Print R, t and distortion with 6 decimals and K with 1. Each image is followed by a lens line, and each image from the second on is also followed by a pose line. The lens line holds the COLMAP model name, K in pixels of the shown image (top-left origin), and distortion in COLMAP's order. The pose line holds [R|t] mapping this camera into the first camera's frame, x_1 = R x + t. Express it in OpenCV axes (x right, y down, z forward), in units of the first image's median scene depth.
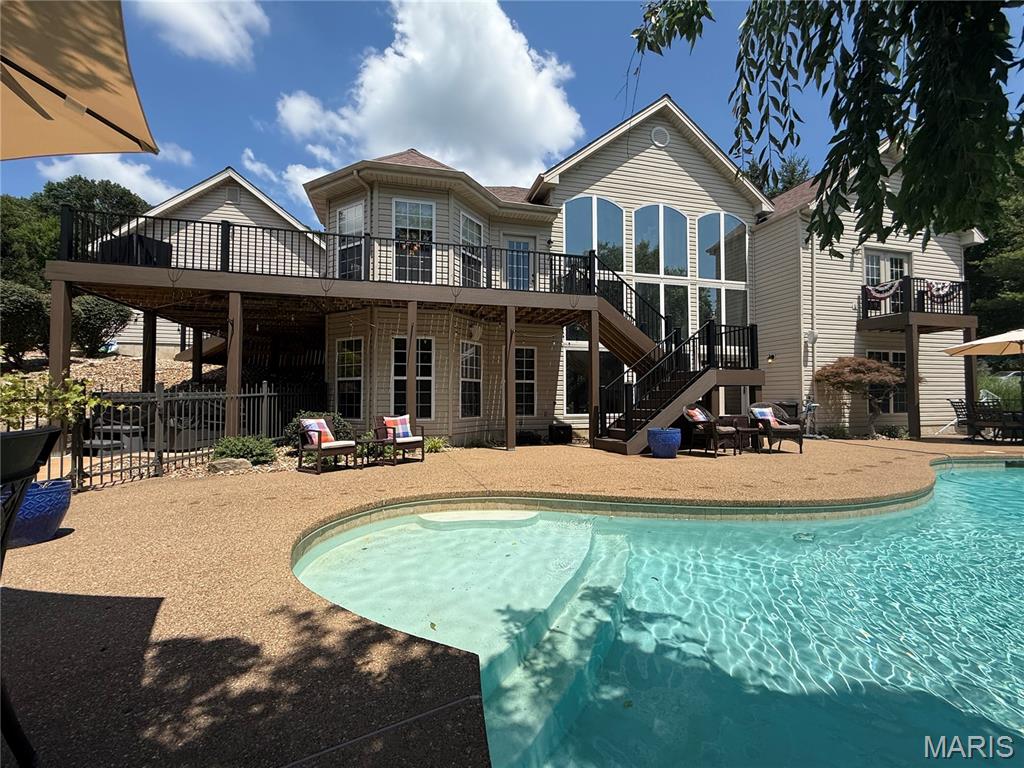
lens RADIAL K [[425.6, 0, 512.5], [0, 425.6, 383.9], [0, 0, 1]] dist [-0.000759, 0.000420]
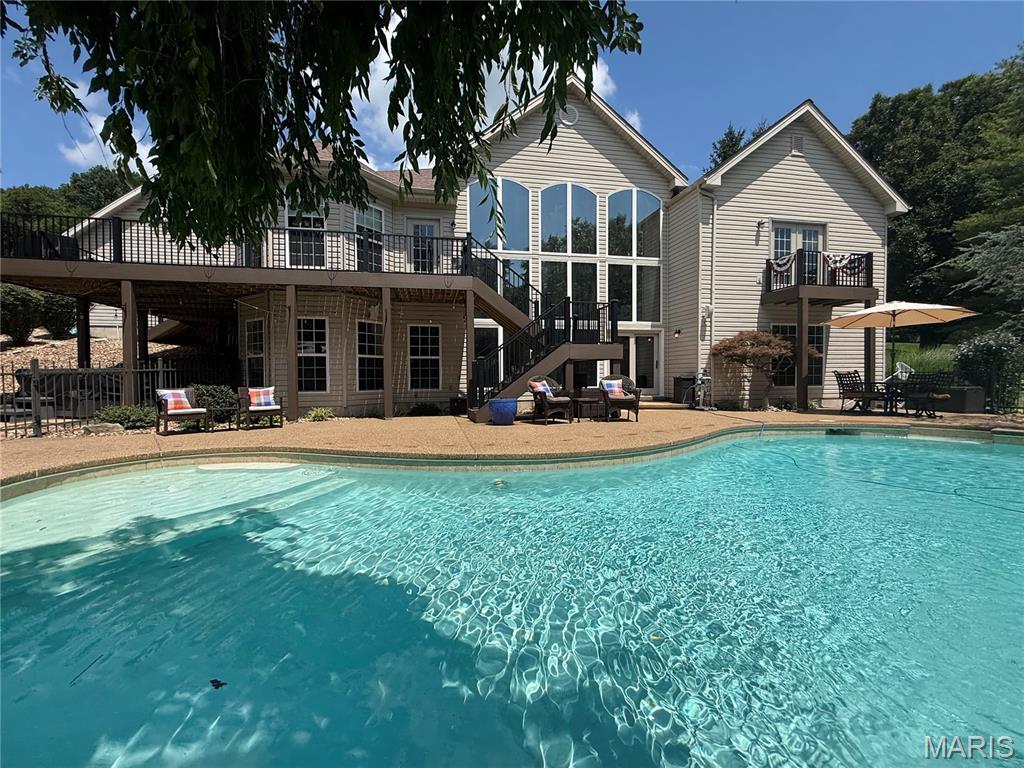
lens RADIAL K [[425.6, 0, 510.7], [0, 425.6, 384.4], [0, 0, 1]] dist [-0.000759, 0.000420]
pose [[0.998030, -0.004152, -0.062606, 0.293114], [0.007427, 0.998611, 0.052166, 0.007445], [0.062303, -0.052528, 0.996674, -0.057971]]
